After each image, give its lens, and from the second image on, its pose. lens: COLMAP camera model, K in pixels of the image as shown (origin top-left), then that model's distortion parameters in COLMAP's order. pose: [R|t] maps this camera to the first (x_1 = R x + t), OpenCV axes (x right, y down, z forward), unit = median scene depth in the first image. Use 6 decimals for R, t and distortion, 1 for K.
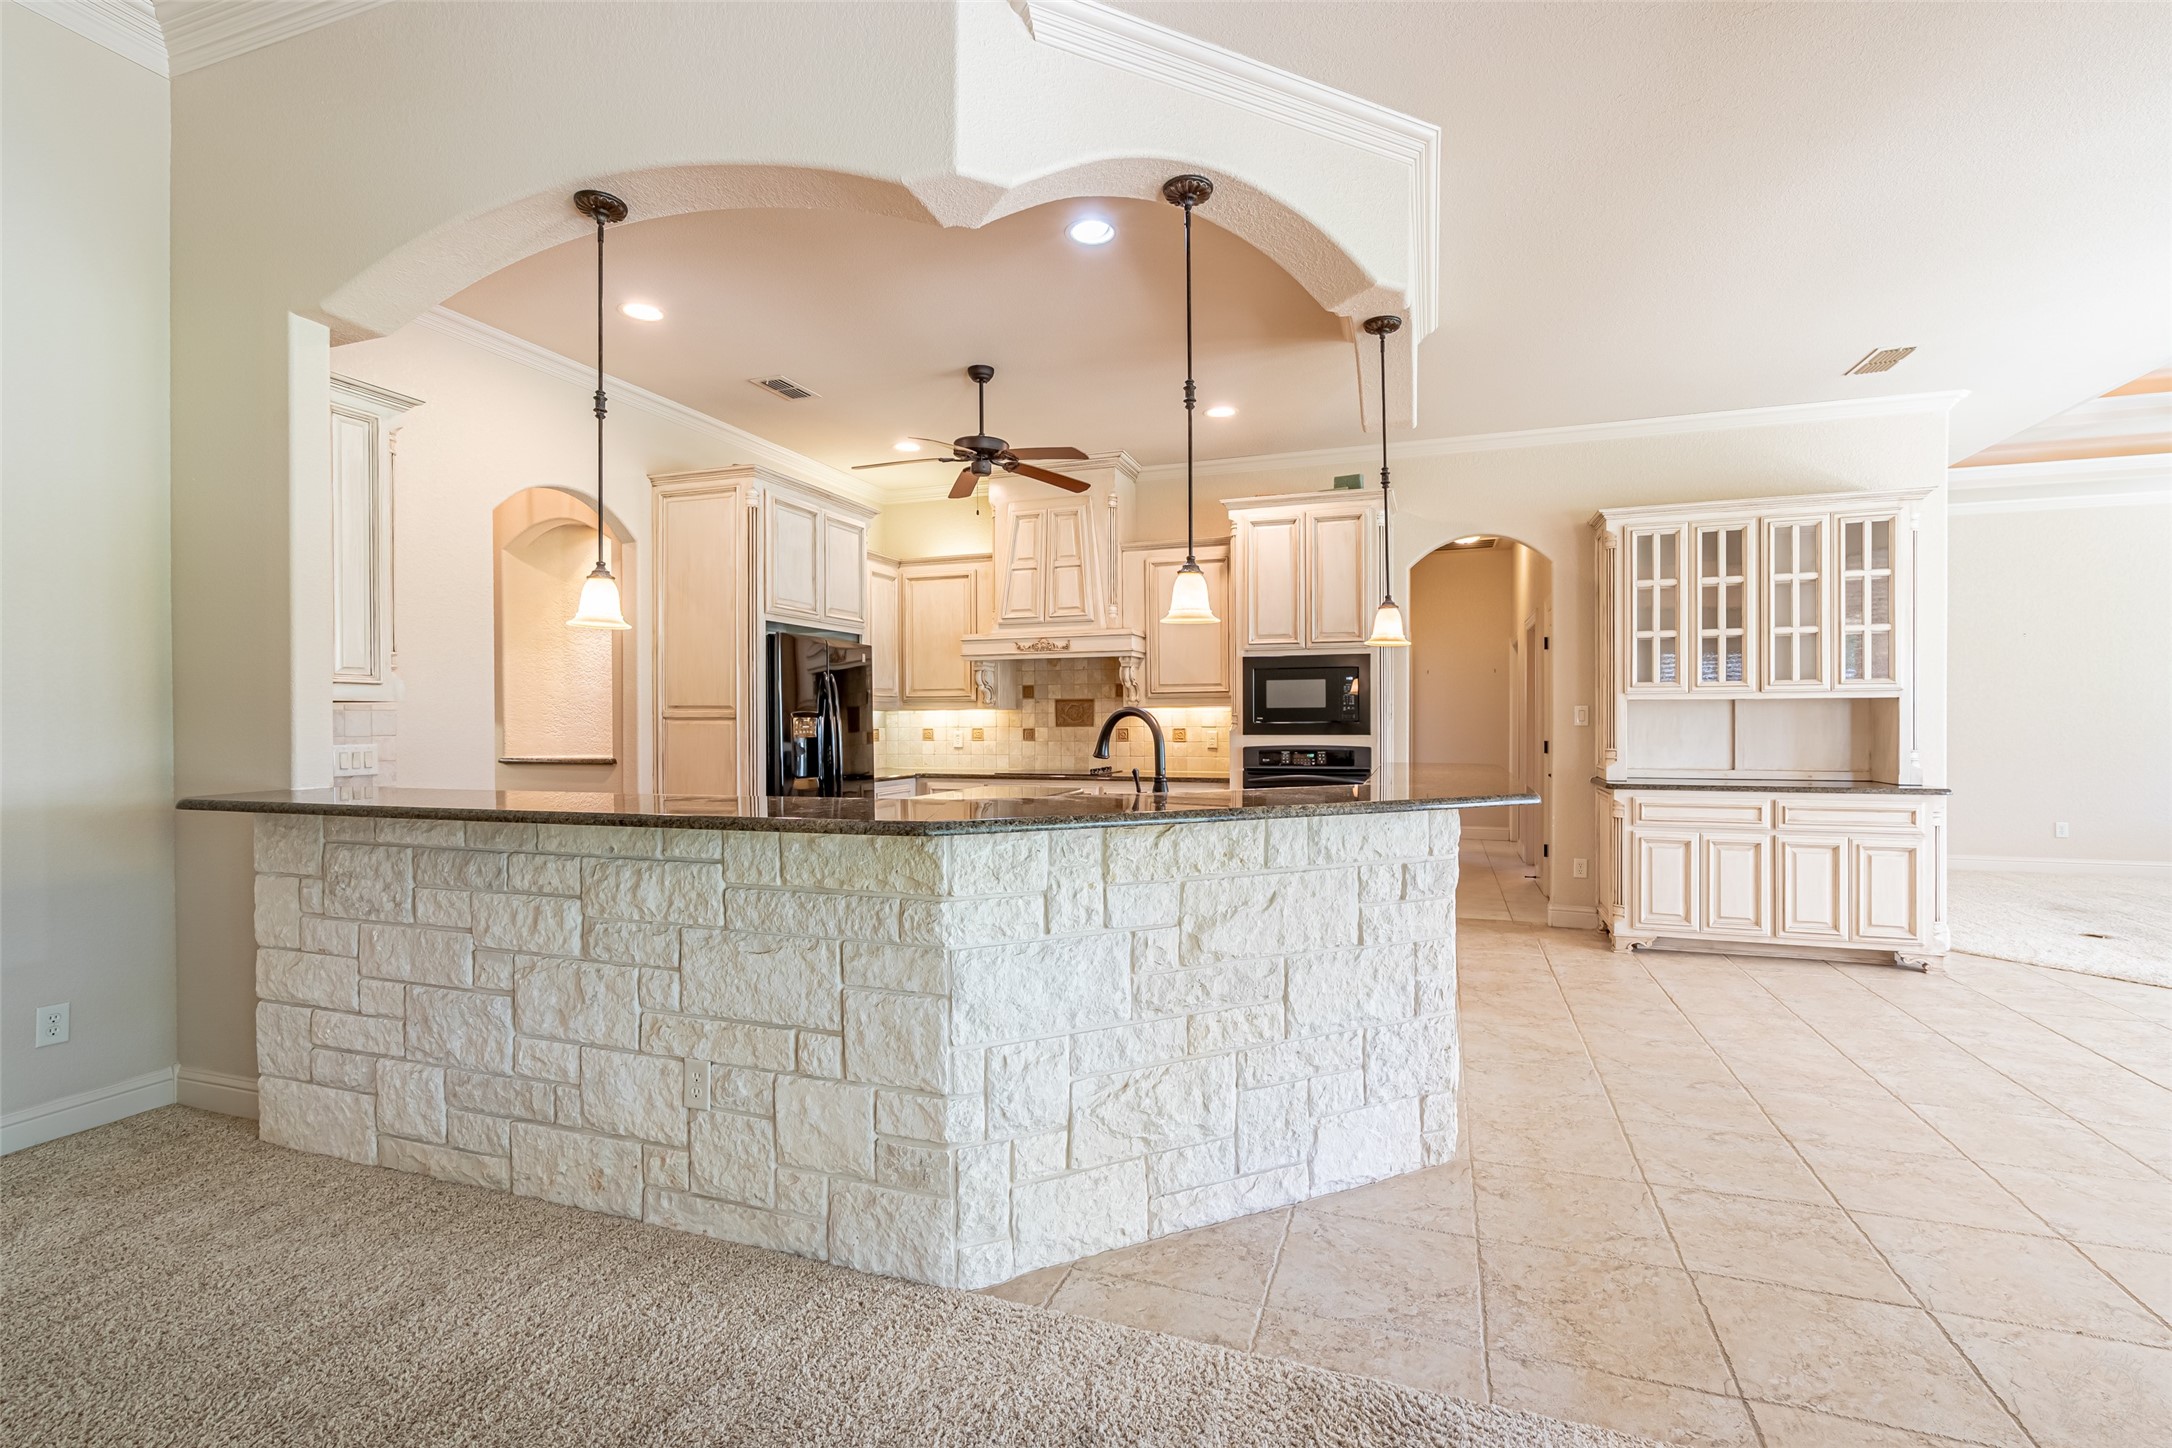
lens RADIAL K [[983.1, 0, 1087.0], [0, 983.1, 725.6], [0, 0, 1]] dist [-0.005202, 0.001908]
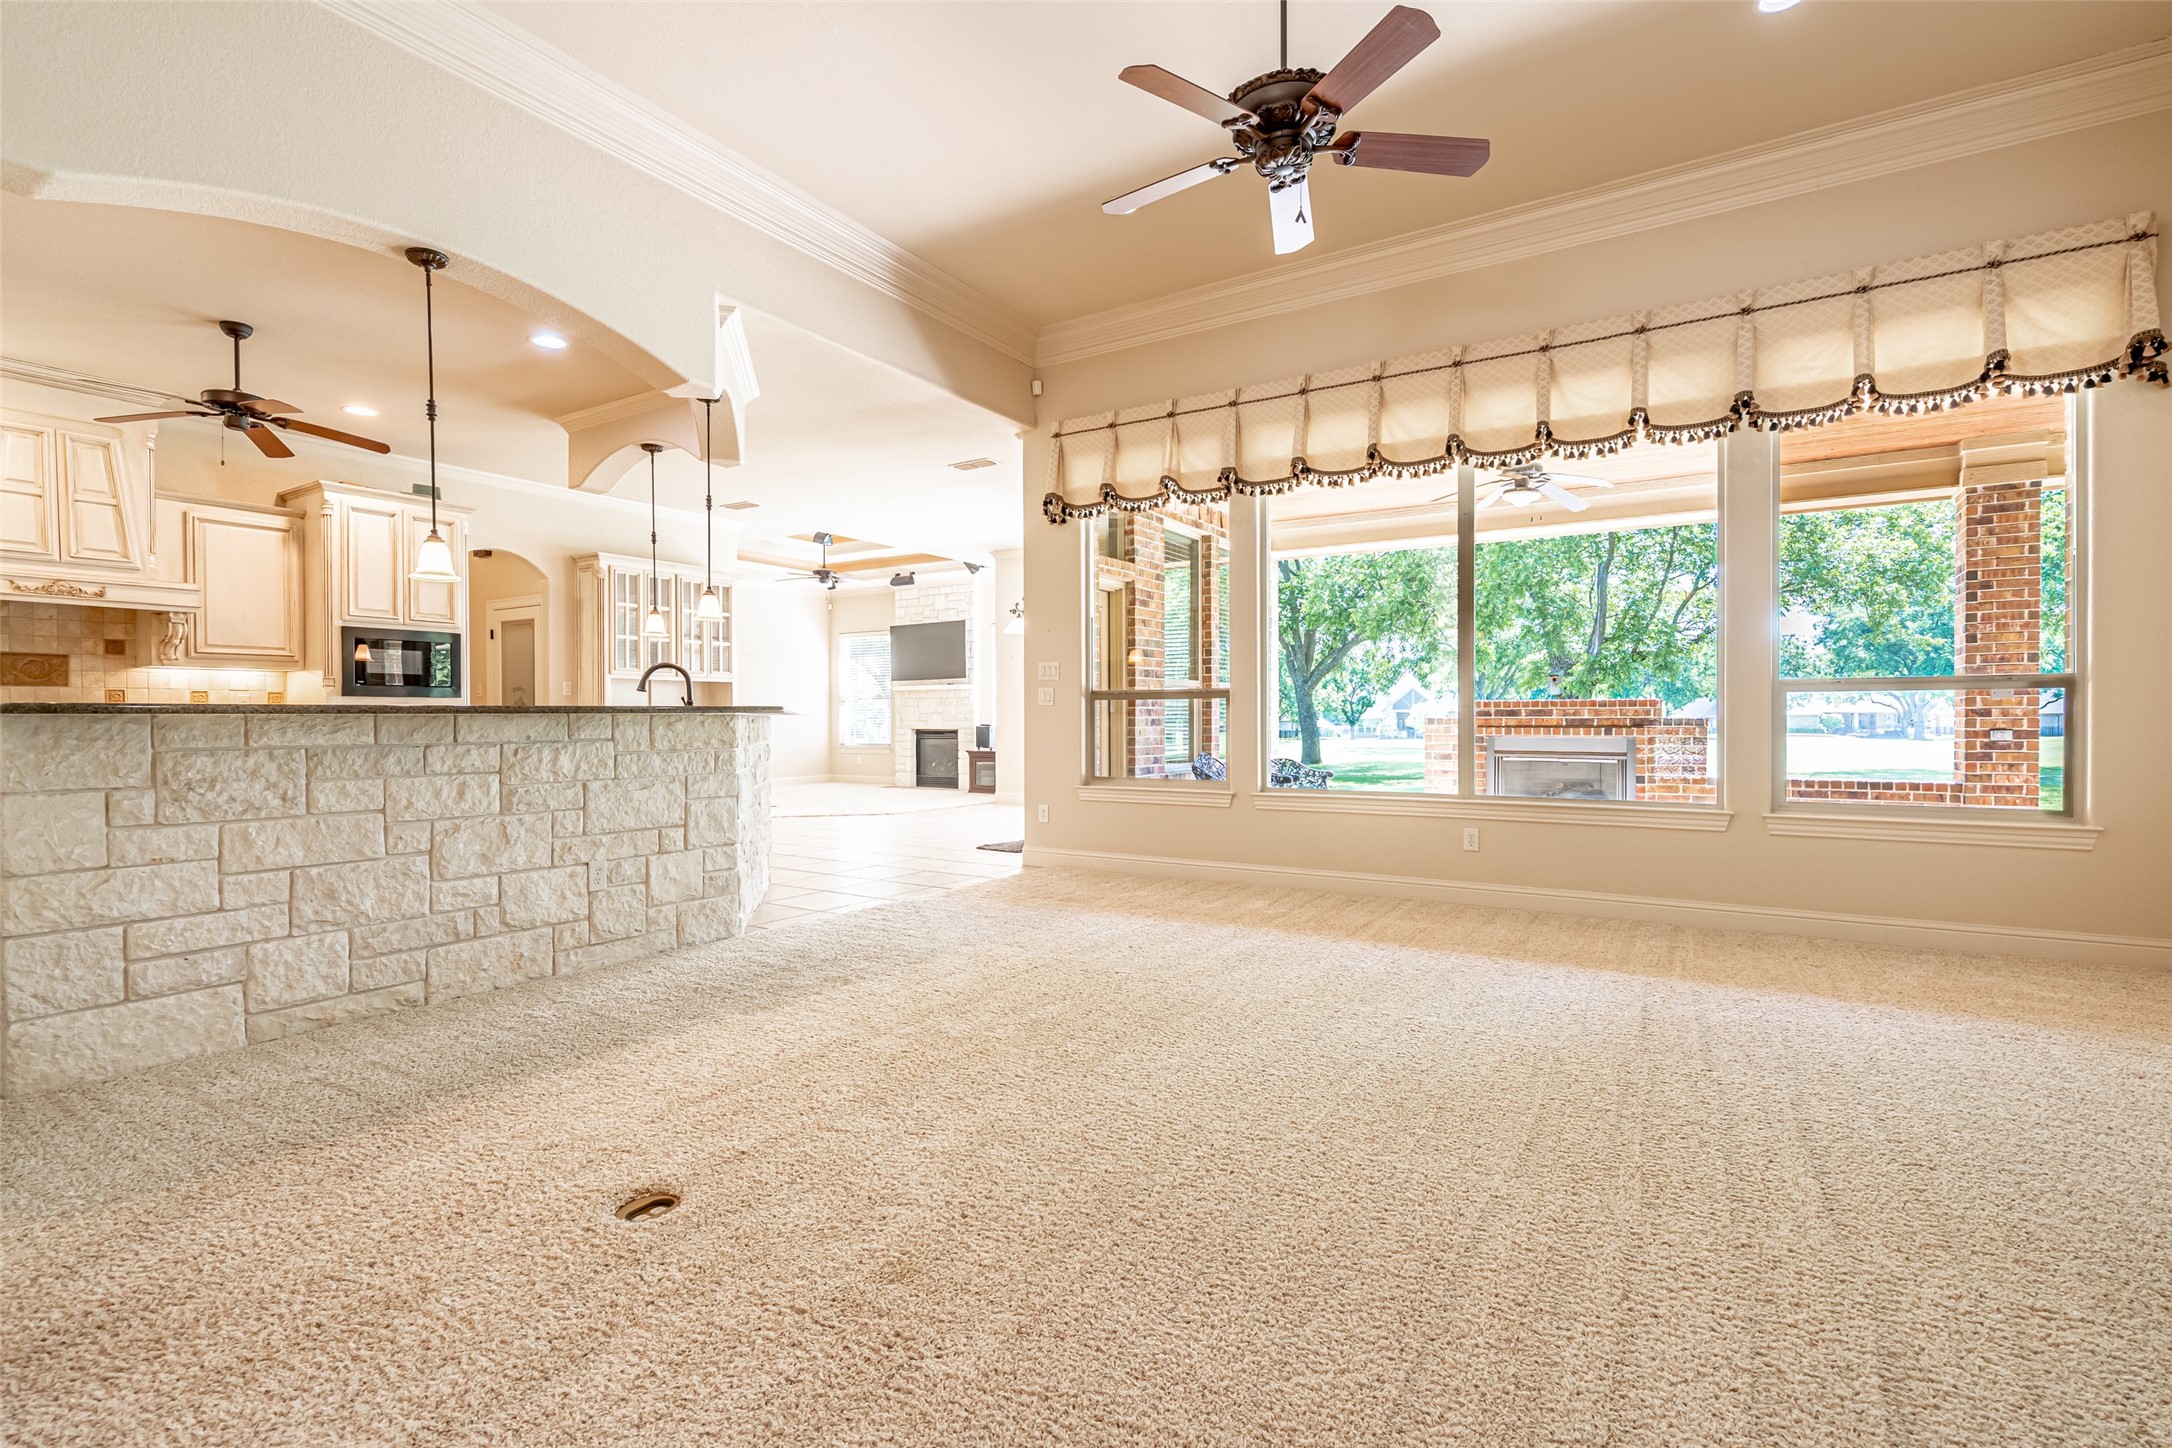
lens RADIAL K [[993.0, 0, 1091.0], [0, 993.0, 726.0], [0, 0, 1]] dist [-0.011059, 0.005470]
pose [[0.218159, -0.004819, 0.975901, -0.863489], [0.008467, 0.999960, 0.003045, 0.054463], [-0.975877, 0.007599, 0.218191, -0.081577]]
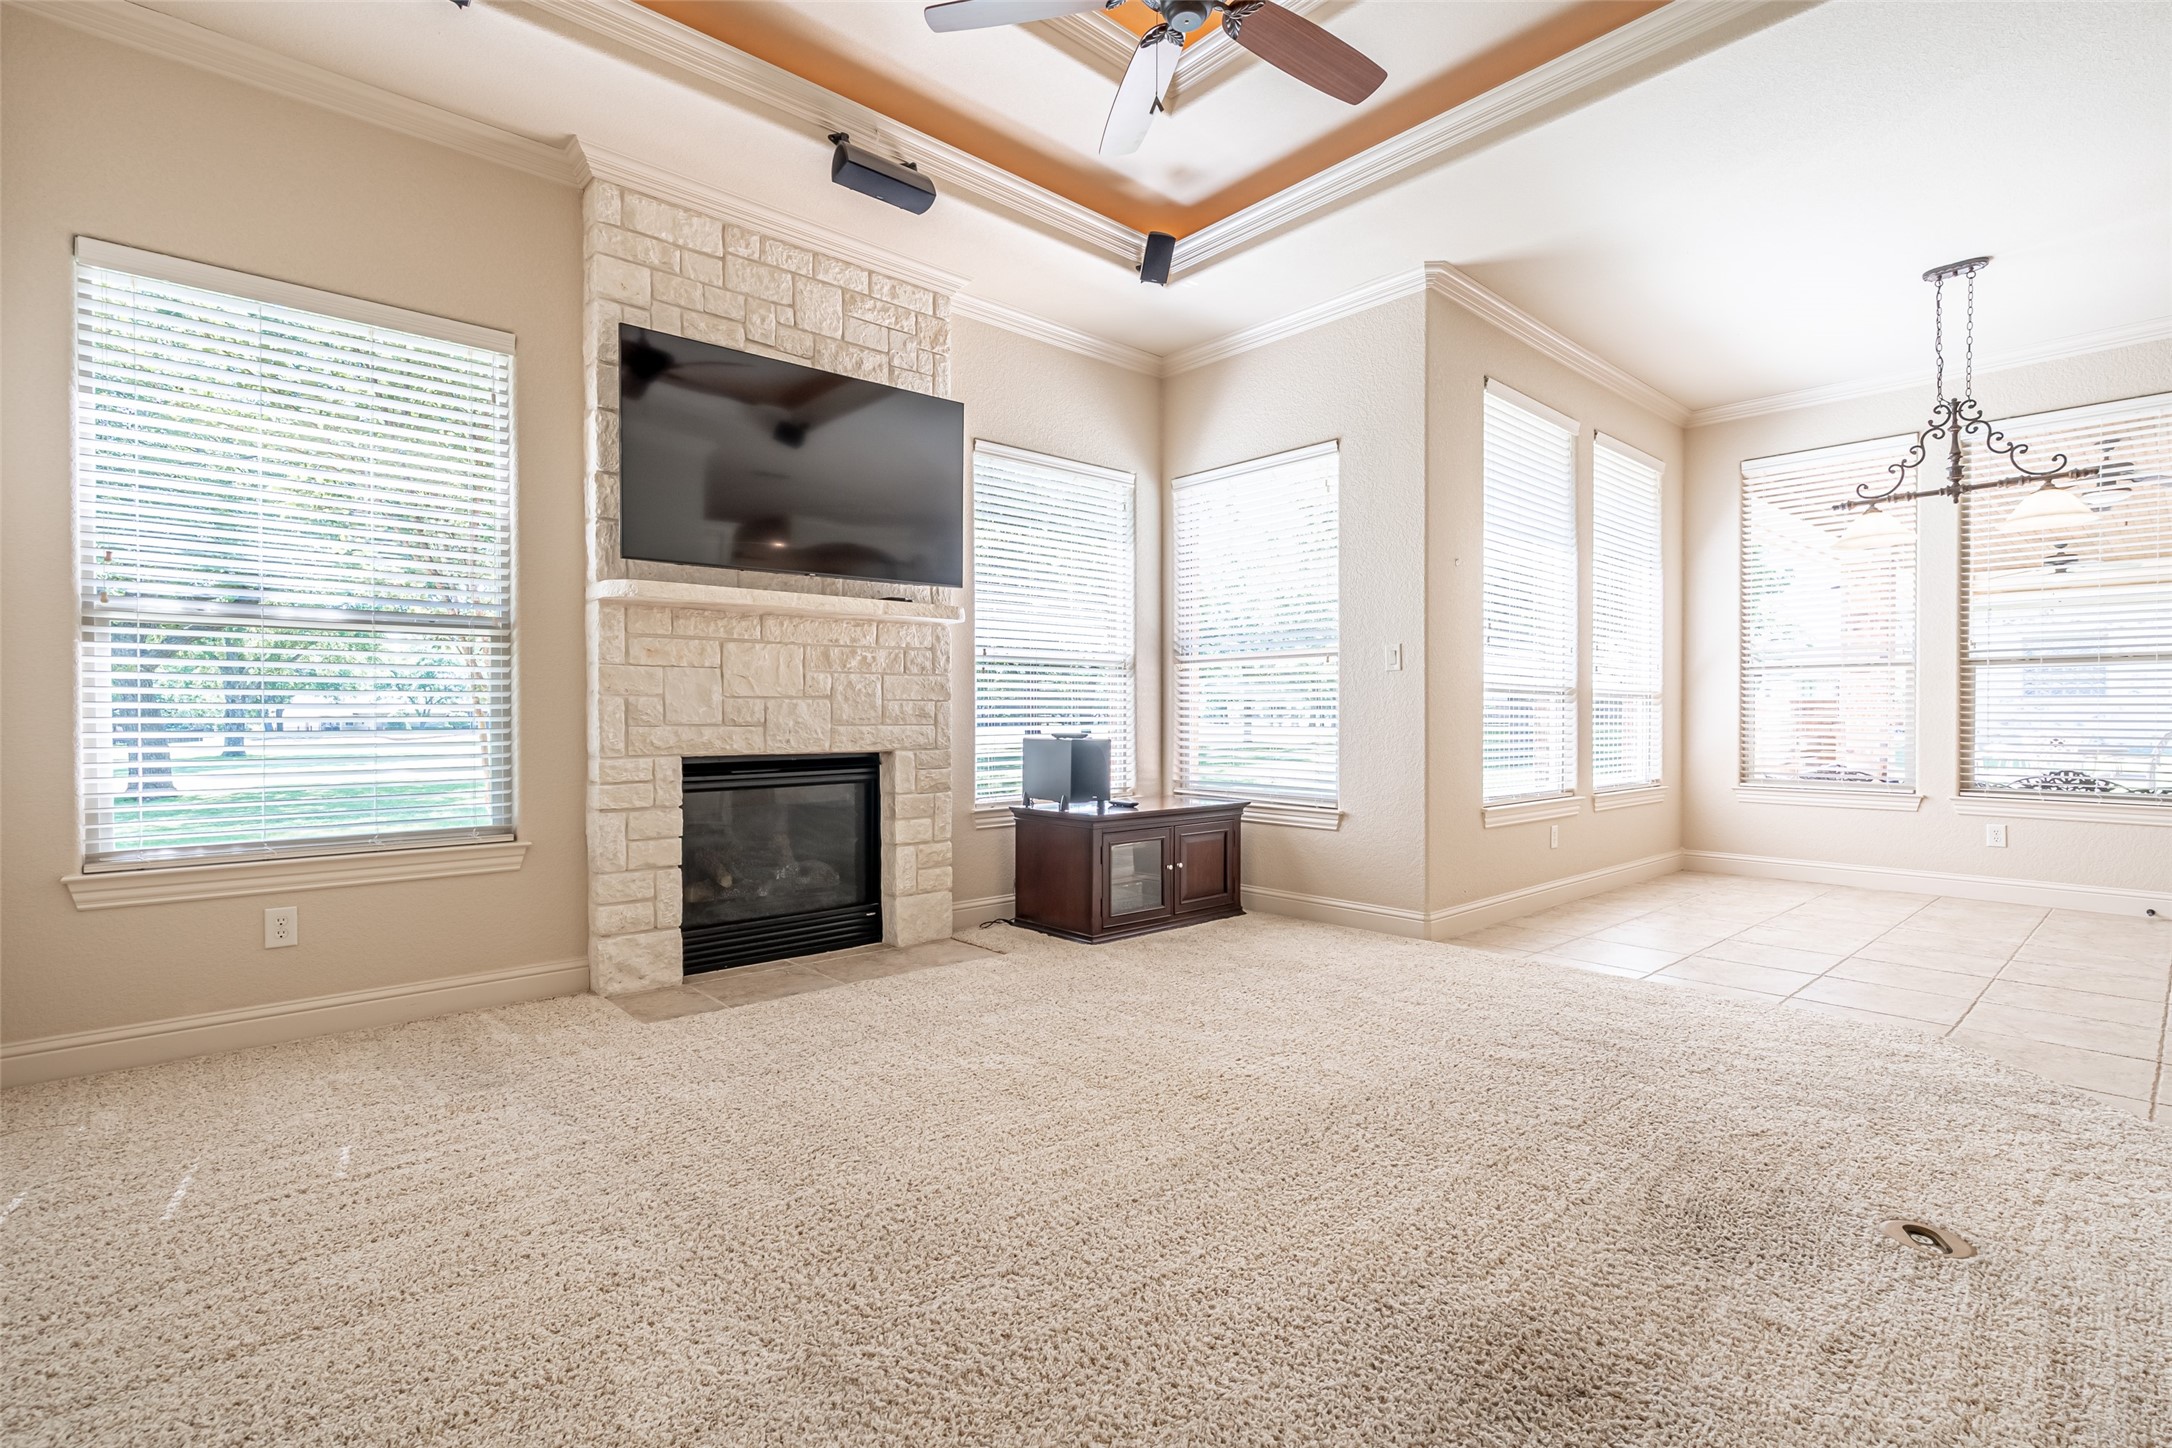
lens RADIAL K [[983.1, 0, 1087.0], [0, 983.1, 725.6], [0, 0, 1]] dist [-0.005202, 0.001908]
pose [[-0.874294, -0.001077, 0.485395, 1.203180], [0.006098, 0.999894, 0.013202, 0.037041], [-0.485358, 0.014503, -0.874195, 1.537060]]
